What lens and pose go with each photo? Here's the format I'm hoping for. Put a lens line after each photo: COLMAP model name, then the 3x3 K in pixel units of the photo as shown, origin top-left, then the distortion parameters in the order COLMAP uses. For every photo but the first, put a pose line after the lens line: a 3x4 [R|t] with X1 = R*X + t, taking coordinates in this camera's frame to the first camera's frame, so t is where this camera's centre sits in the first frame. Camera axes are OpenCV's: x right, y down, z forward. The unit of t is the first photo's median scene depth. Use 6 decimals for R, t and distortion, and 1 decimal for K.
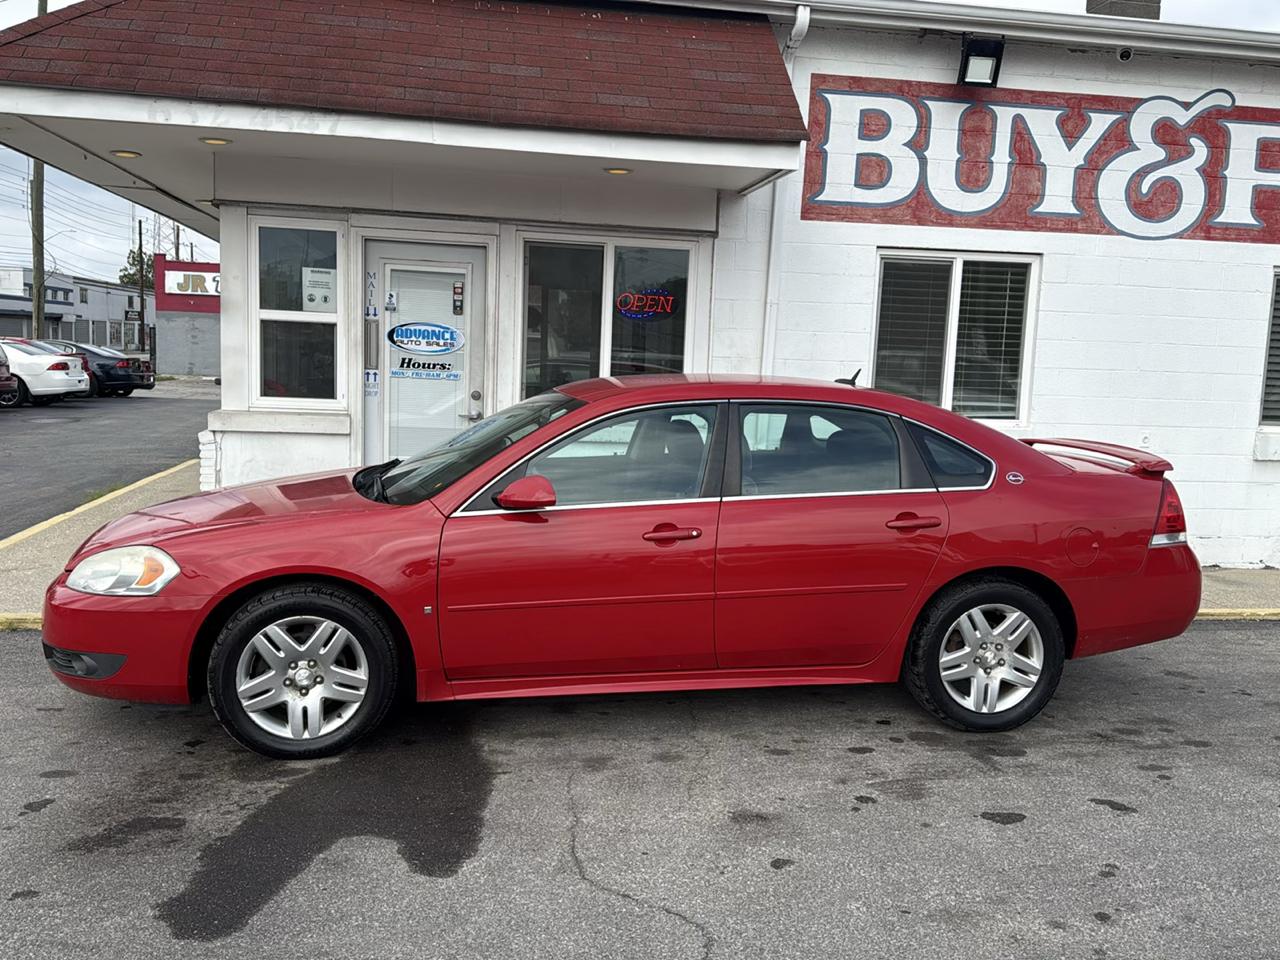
lens RADIAL K [[1123.7, 0, 640.8], [0, 1123.7, 485.2], [0, 0, 1]] dist [0.080246, -0.129652]
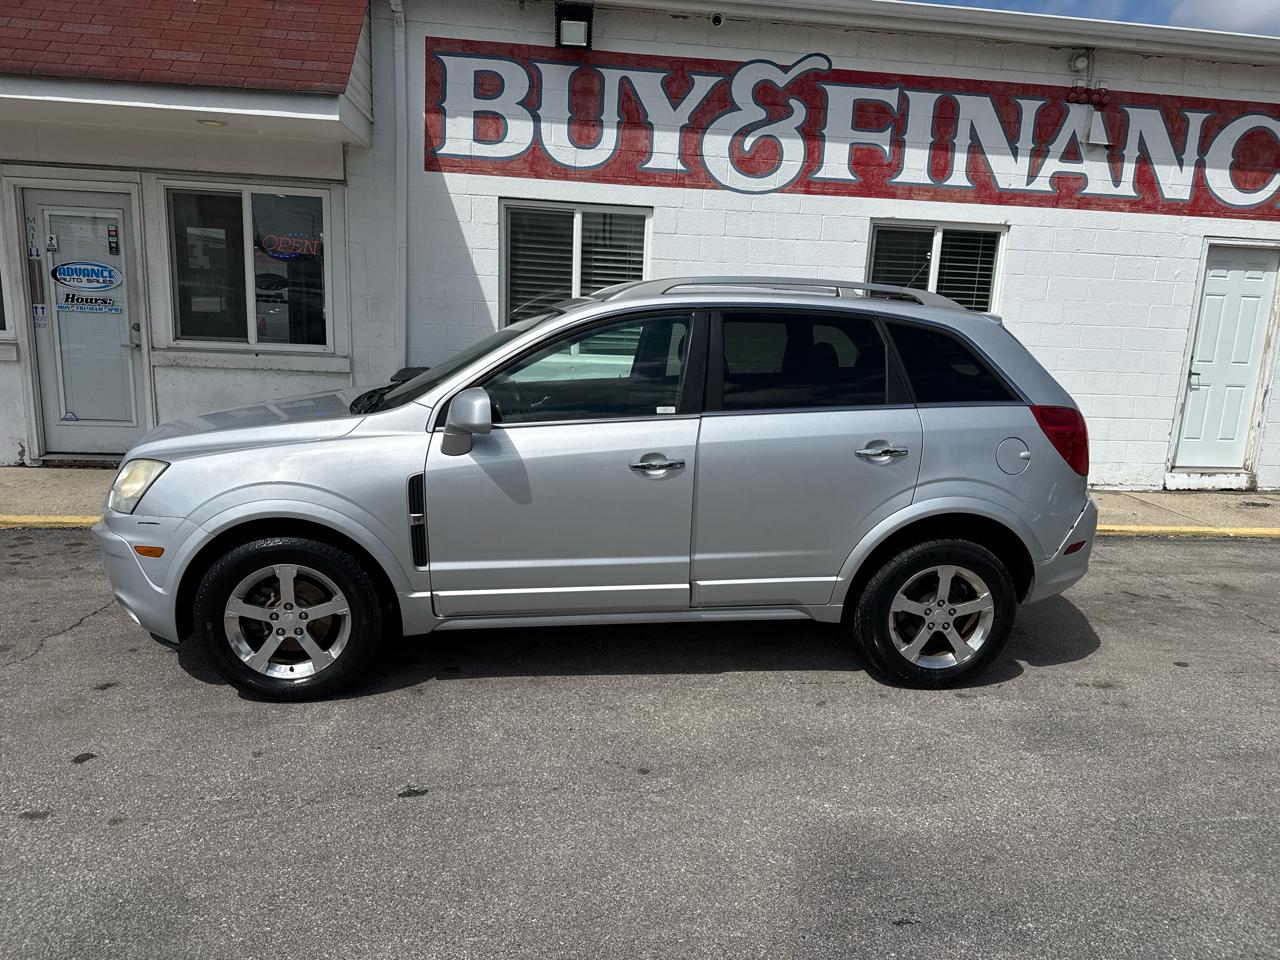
lens RADIAL K [[888.9, 0, 644.0], [0, 888.9, 481.3], [0, 0, 1]] dist [0.026314, -0.030793]
pose [[0.999391, 0.012774, -0.032468, 0.391996], [-0.009983, 0.996357, 0.084691, -0.005755], [0.033431, -0.084315, 0.995878, 0.098713]]
